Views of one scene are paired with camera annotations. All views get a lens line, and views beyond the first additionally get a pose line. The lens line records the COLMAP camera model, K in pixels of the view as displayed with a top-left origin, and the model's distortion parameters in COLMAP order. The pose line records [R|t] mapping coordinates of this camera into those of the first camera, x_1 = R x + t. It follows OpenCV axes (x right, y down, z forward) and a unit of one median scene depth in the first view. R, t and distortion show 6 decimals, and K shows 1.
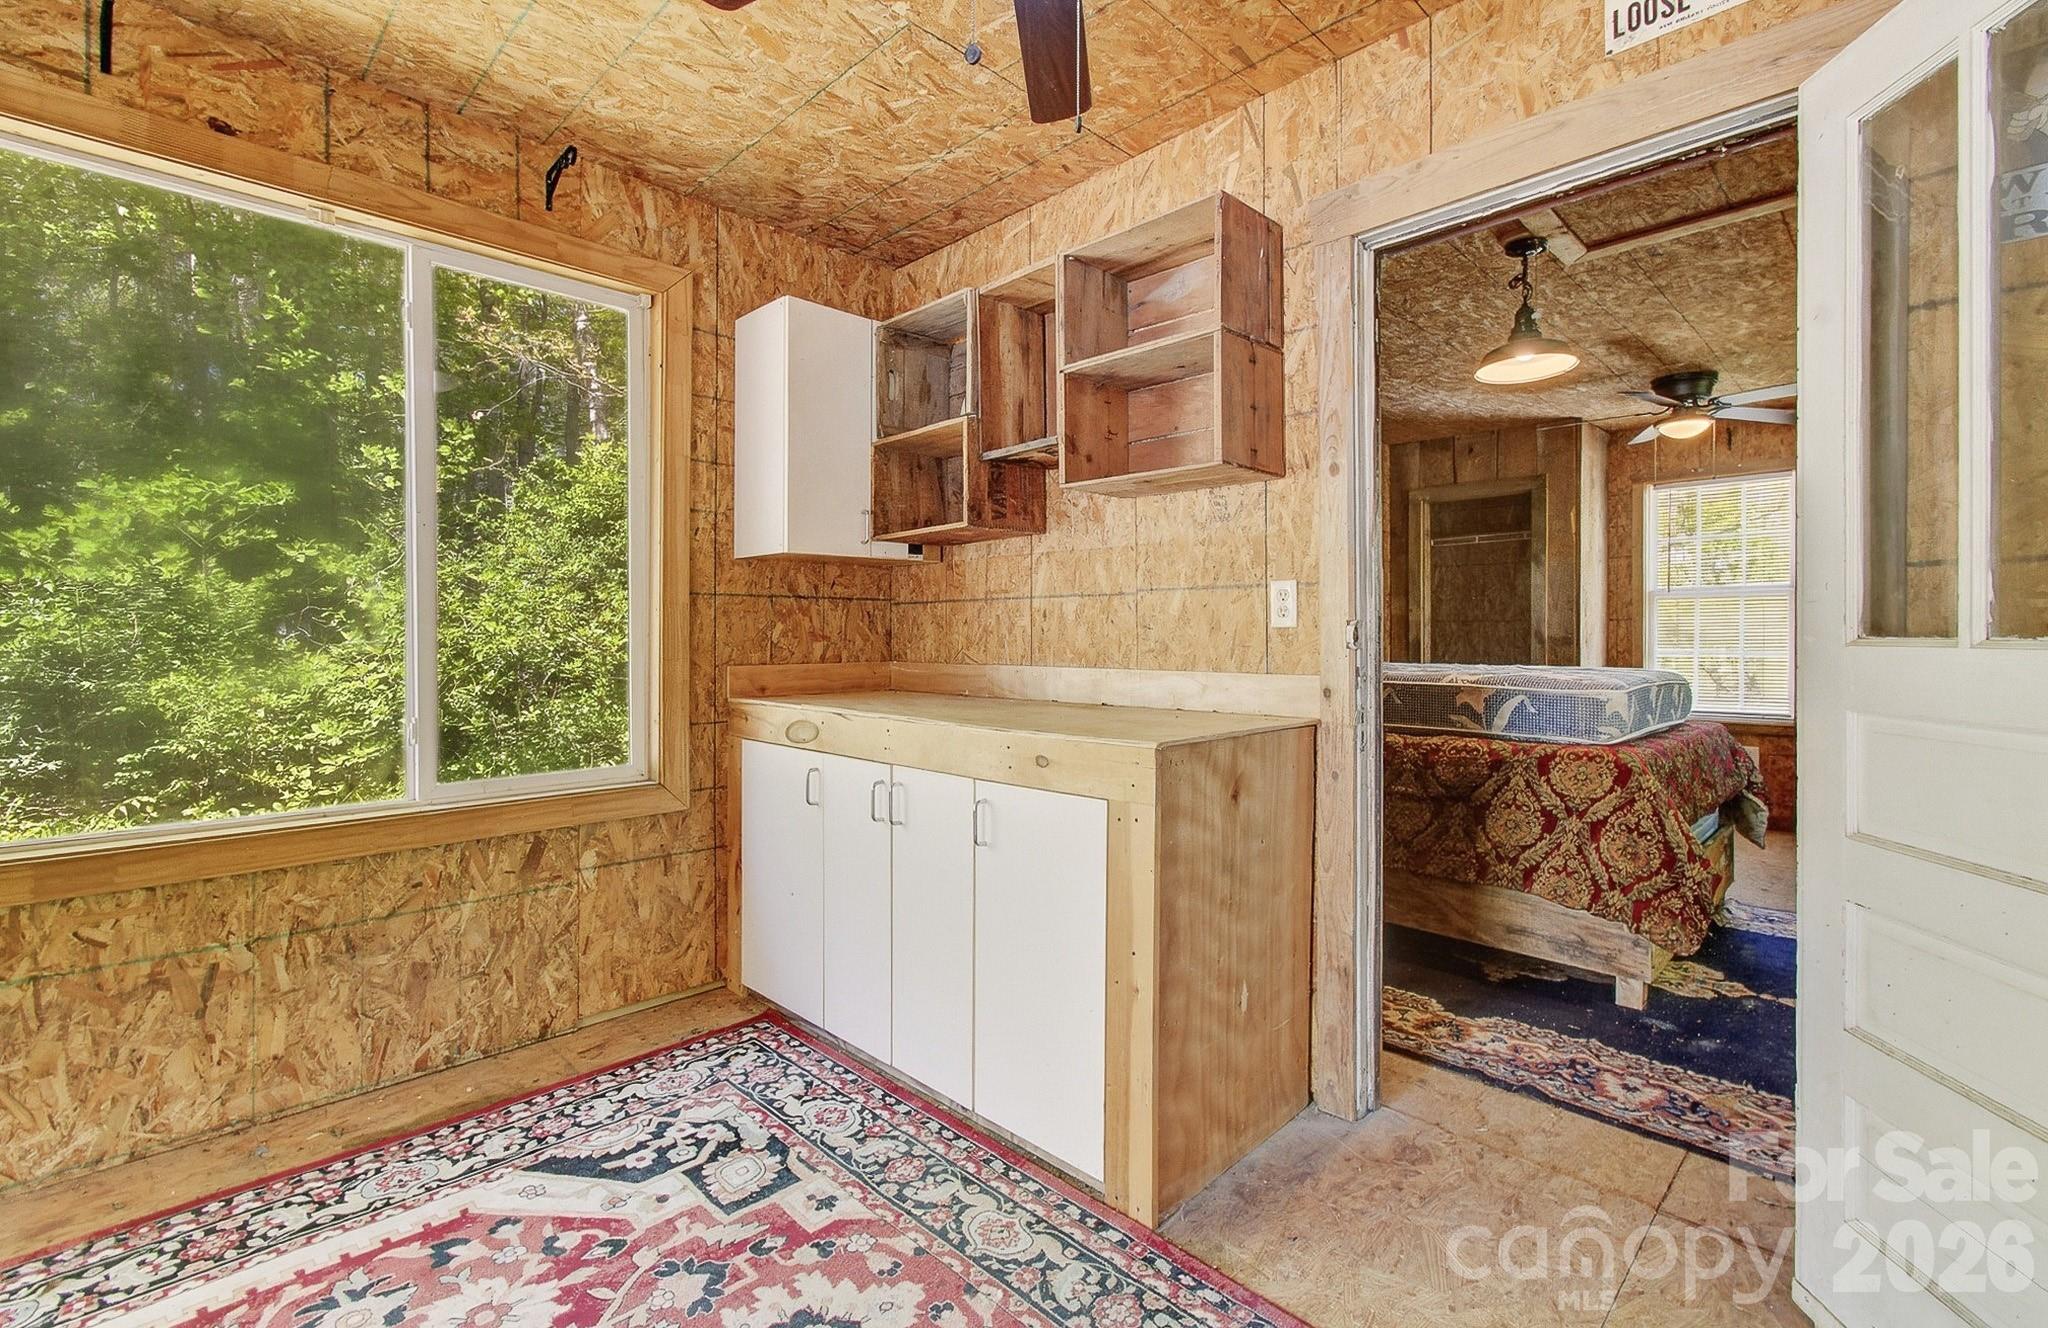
lens RADIAL K [[903.0, 0, 1021.3], [0, 903.0, 641.0], [0, 0, 1]] dist [0.000147, 0.001674]
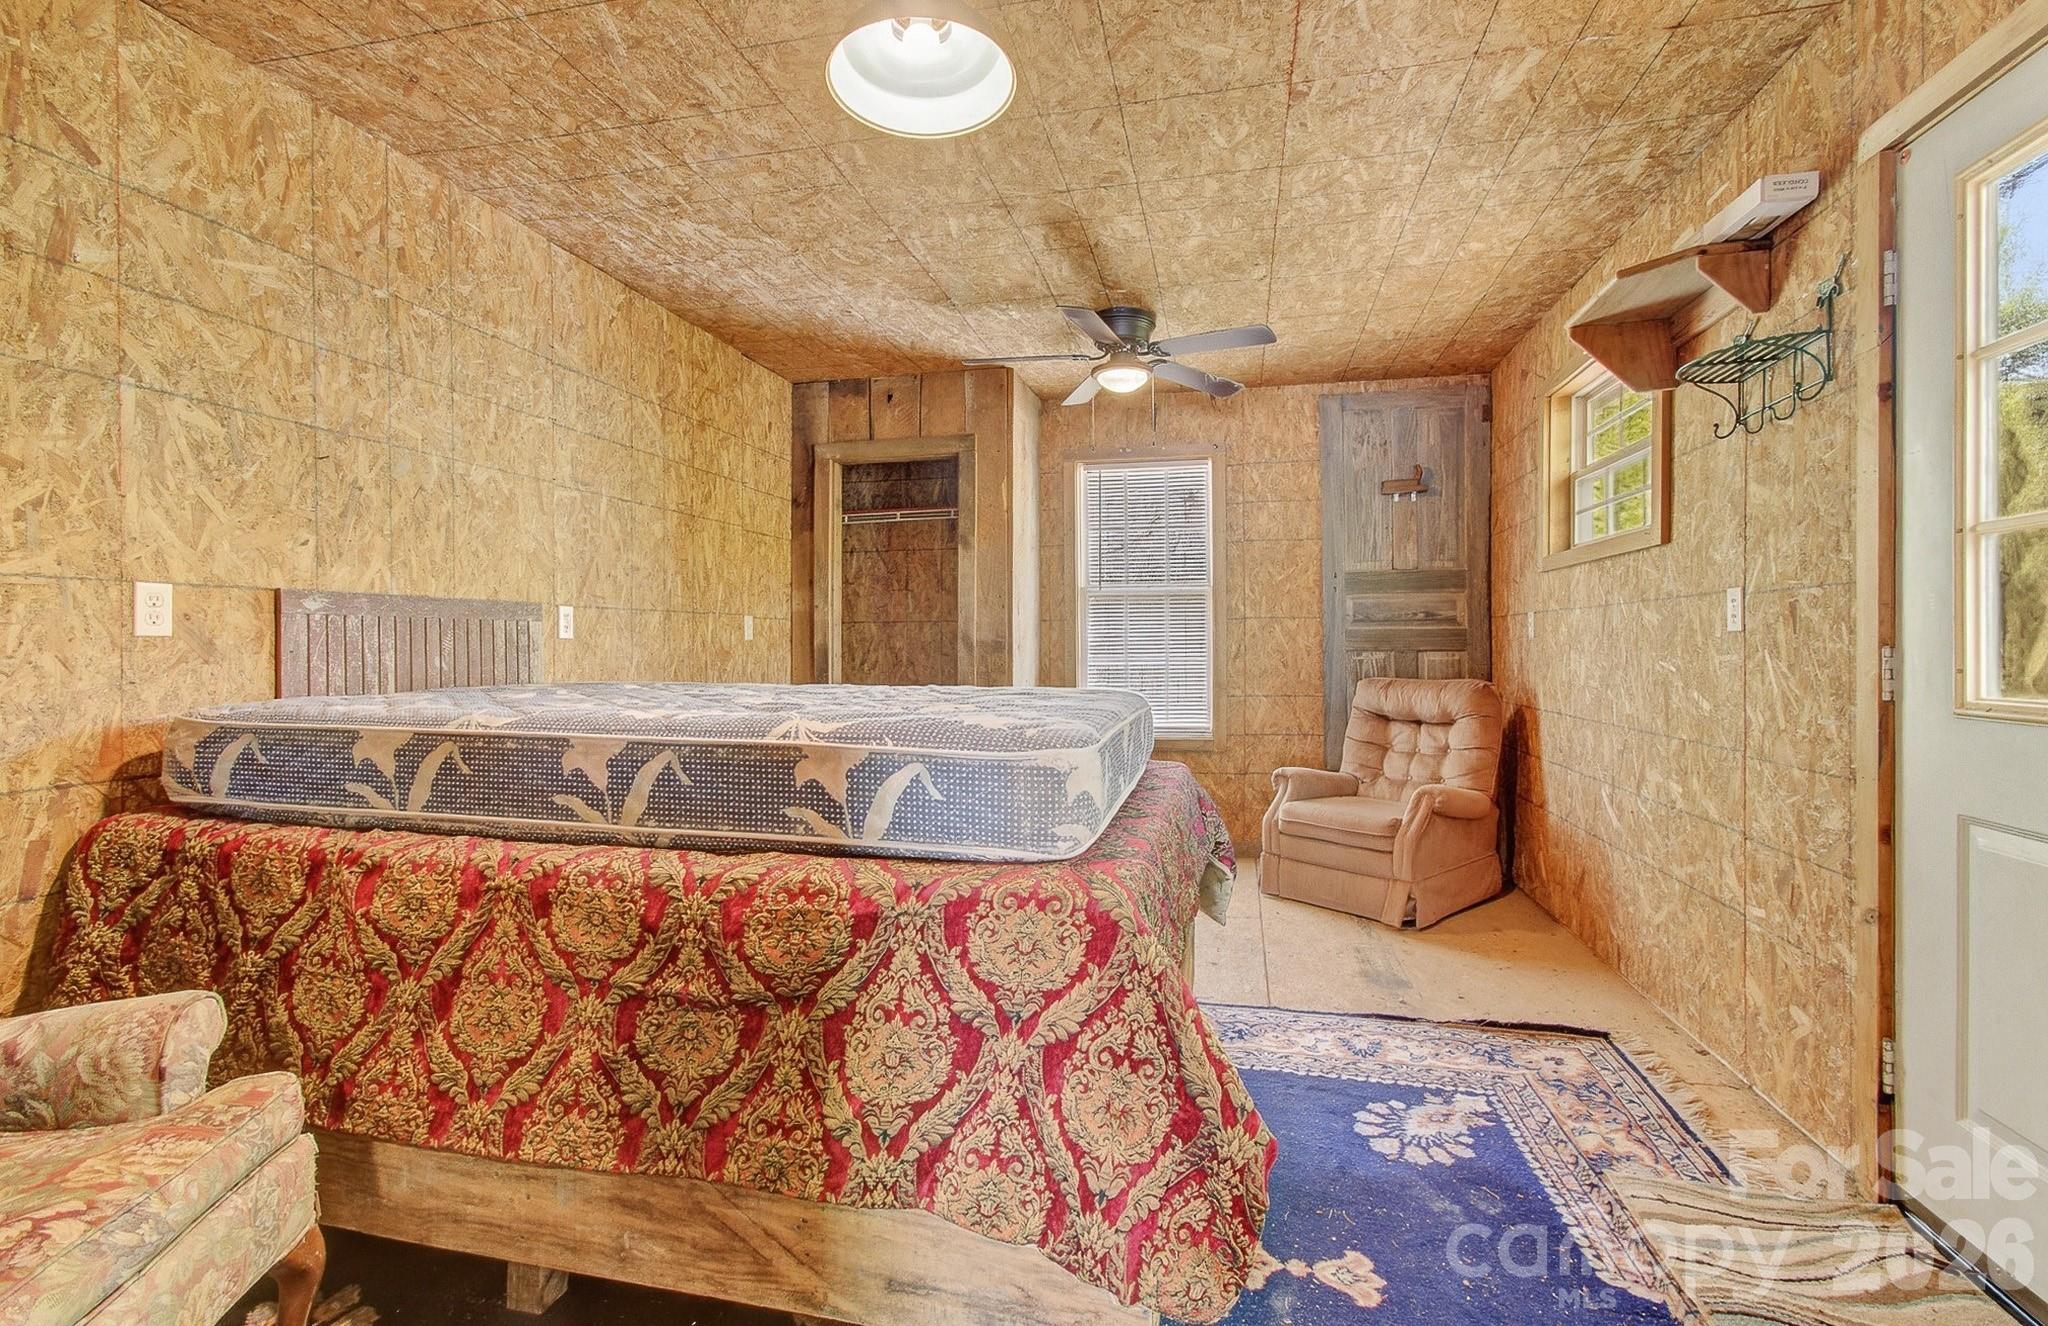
lens RADIAL K [[903.0, 0, 1021.3], [0, 903.0, 640.0], [0, 0, 1]] dist [0.000147, 0.001674]
pose [[0.842335, 0.001079, 0.538954, 0.417116], [0.002855, 0.999975, -0.006464, -0.001561], [-0.538948, 0.006983, 0.842310, 0.690907]]
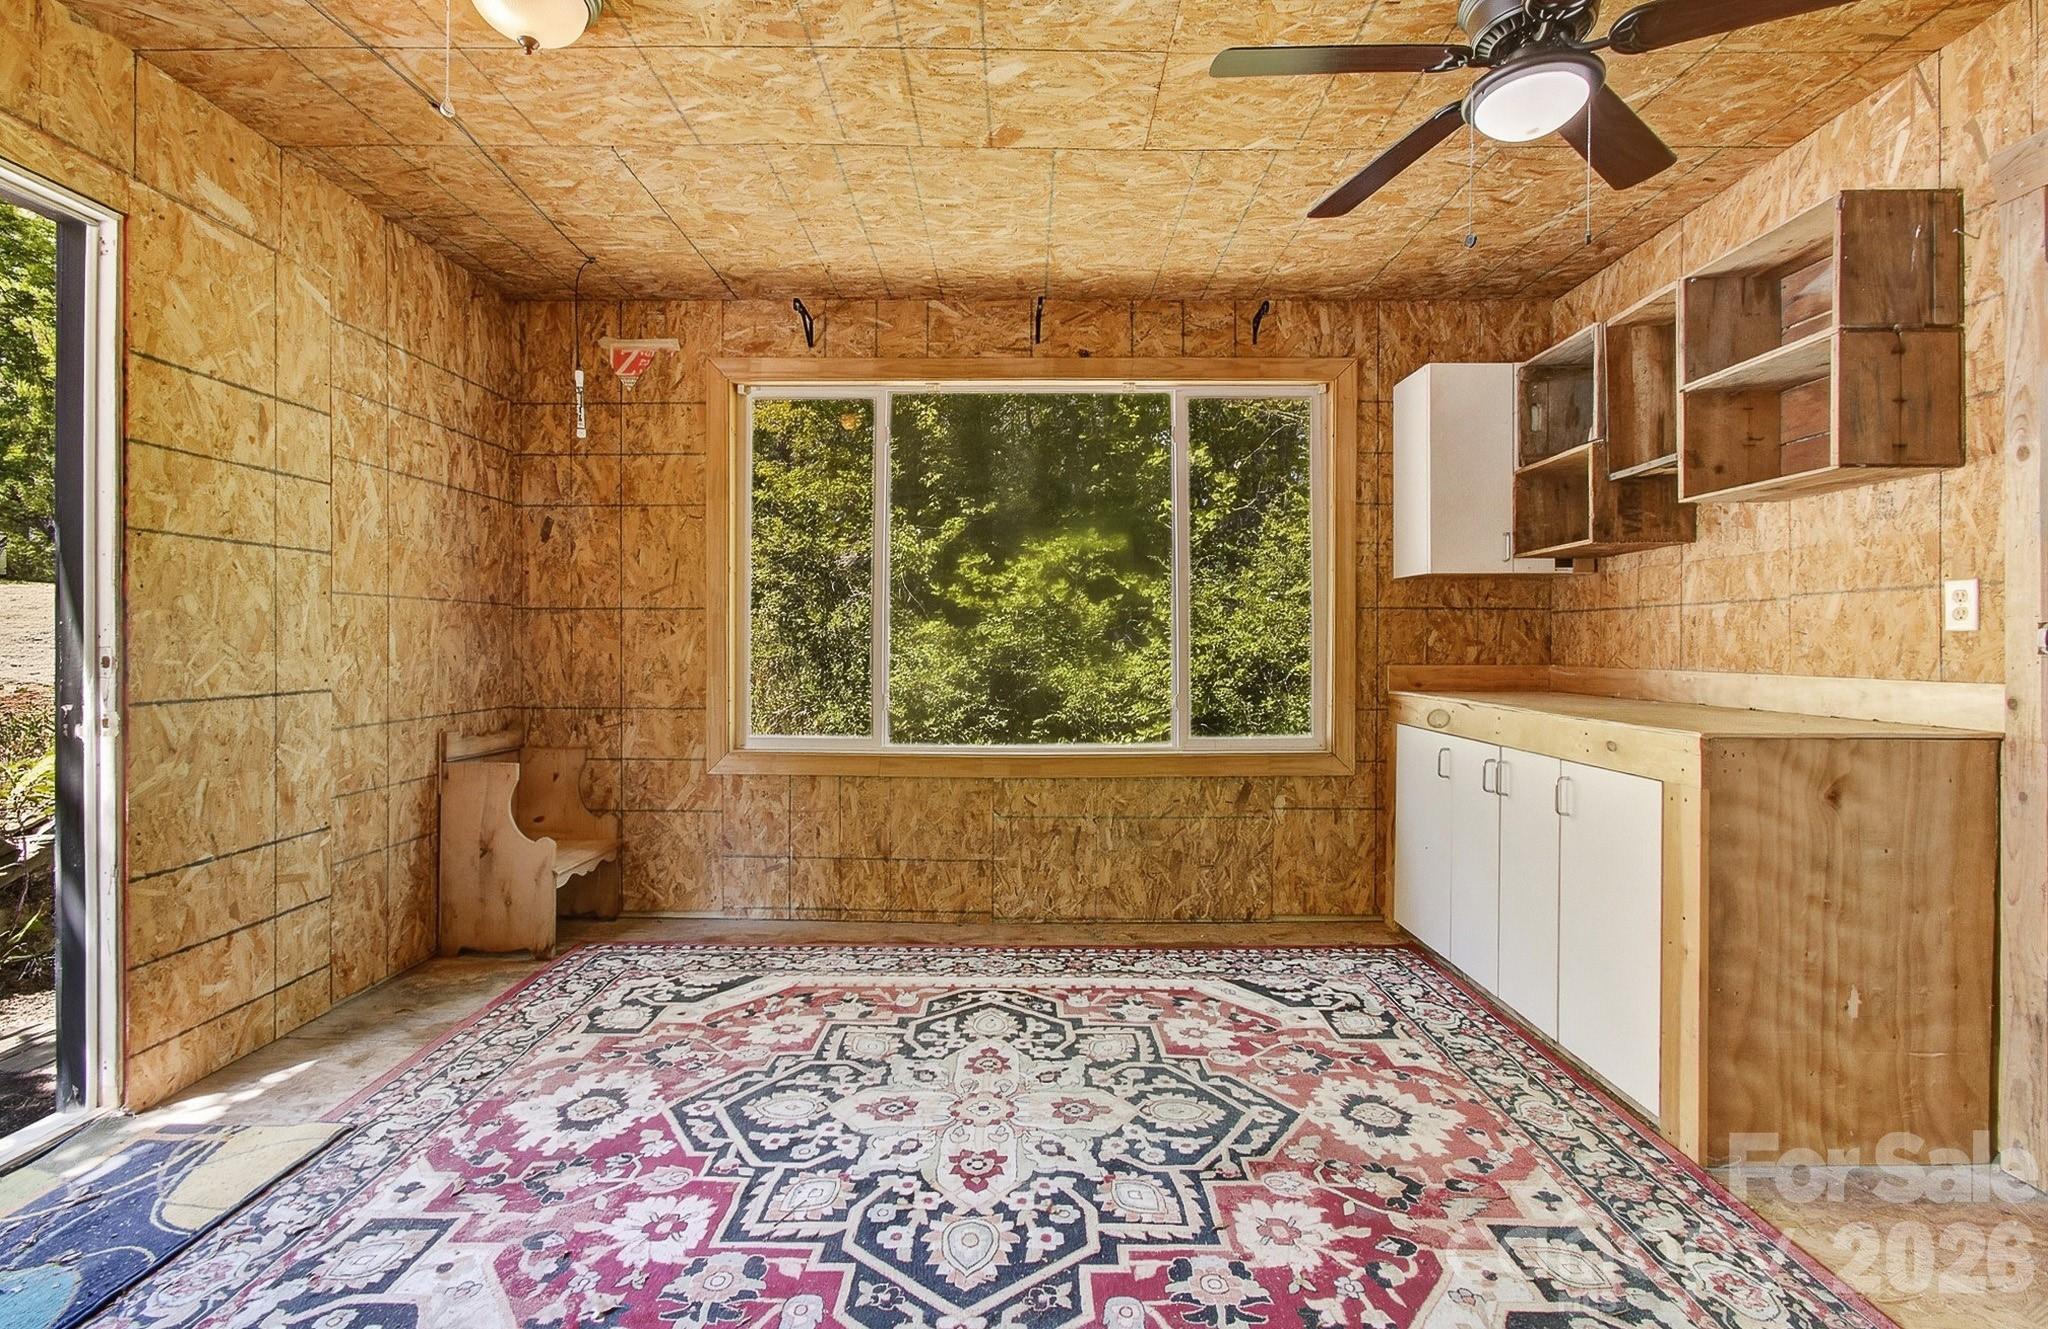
lens RADIAL K [[903.0, 0, 1021.3], [0, 903.0, 641.5], [0, 0, 1]] dist [0.000147, 0.001674]
pose [[0.703054, 0.000031, -0.711136, 0.249313], [-0.004418, 0.999981, -0.004324, 0.003144], [0.711123, 0.006182, 0.703041, -0.283368]]
